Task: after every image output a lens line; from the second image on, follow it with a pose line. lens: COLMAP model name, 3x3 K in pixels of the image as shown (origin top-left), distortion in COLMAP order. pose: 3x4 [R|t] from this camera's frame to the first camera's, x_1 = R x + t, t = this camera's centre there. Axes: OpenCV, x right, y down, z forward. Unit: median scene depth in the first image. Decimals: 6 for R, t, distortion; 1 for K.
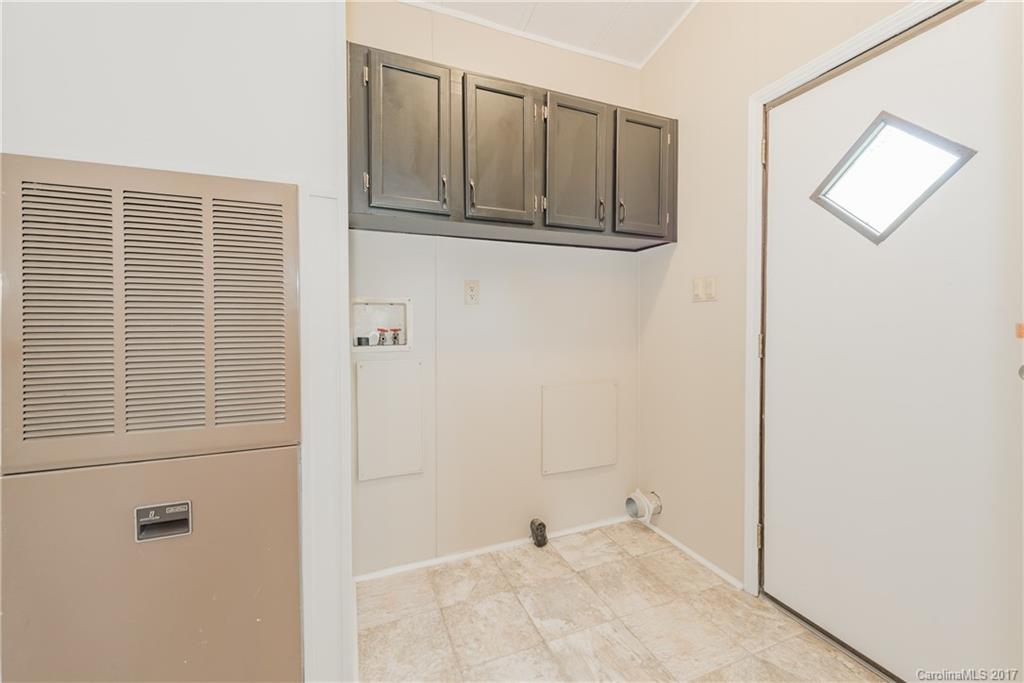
lens RADIAL K [[407.2, 0, 511.3], [0, 407.2, 335.9], [0, 0, 1]] dist [0.007573, -0.001620]
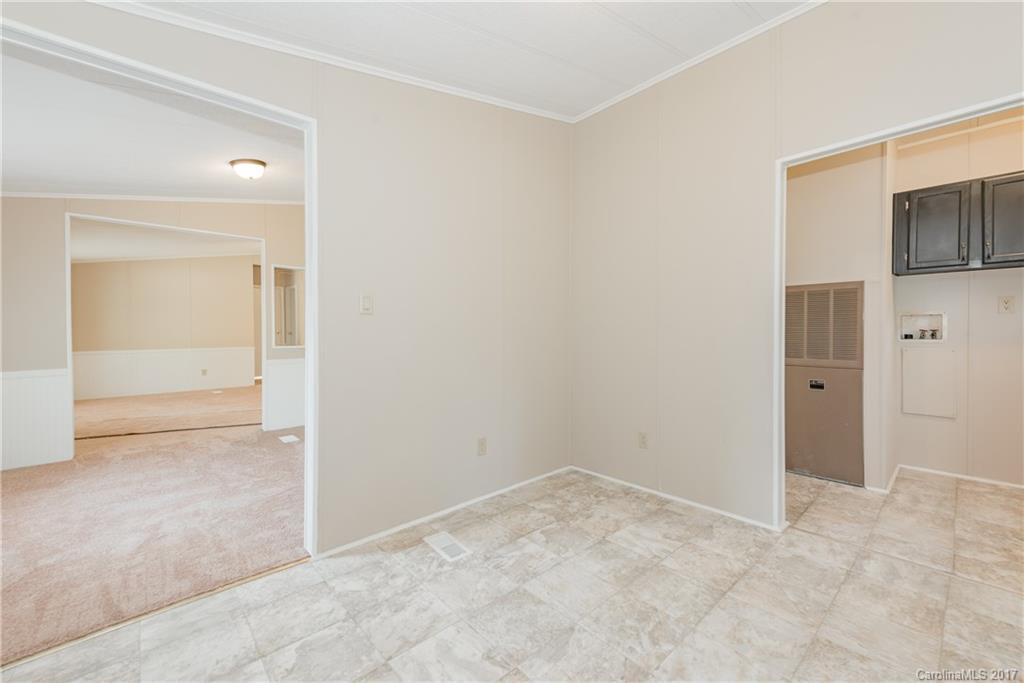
lens RADIAL K [[407.2, 0, 514.2], [0, 407.2, 338.1], [0, 0, 1]] dist [0.007573, -0.001620]
pose [[0.347995, 0.009671, -0.937446, 0.827143], [-0.017234, 0.999844, 0.003917, 0.048298], [0.937338, 0.014793, 0.348108, -1.442283]]
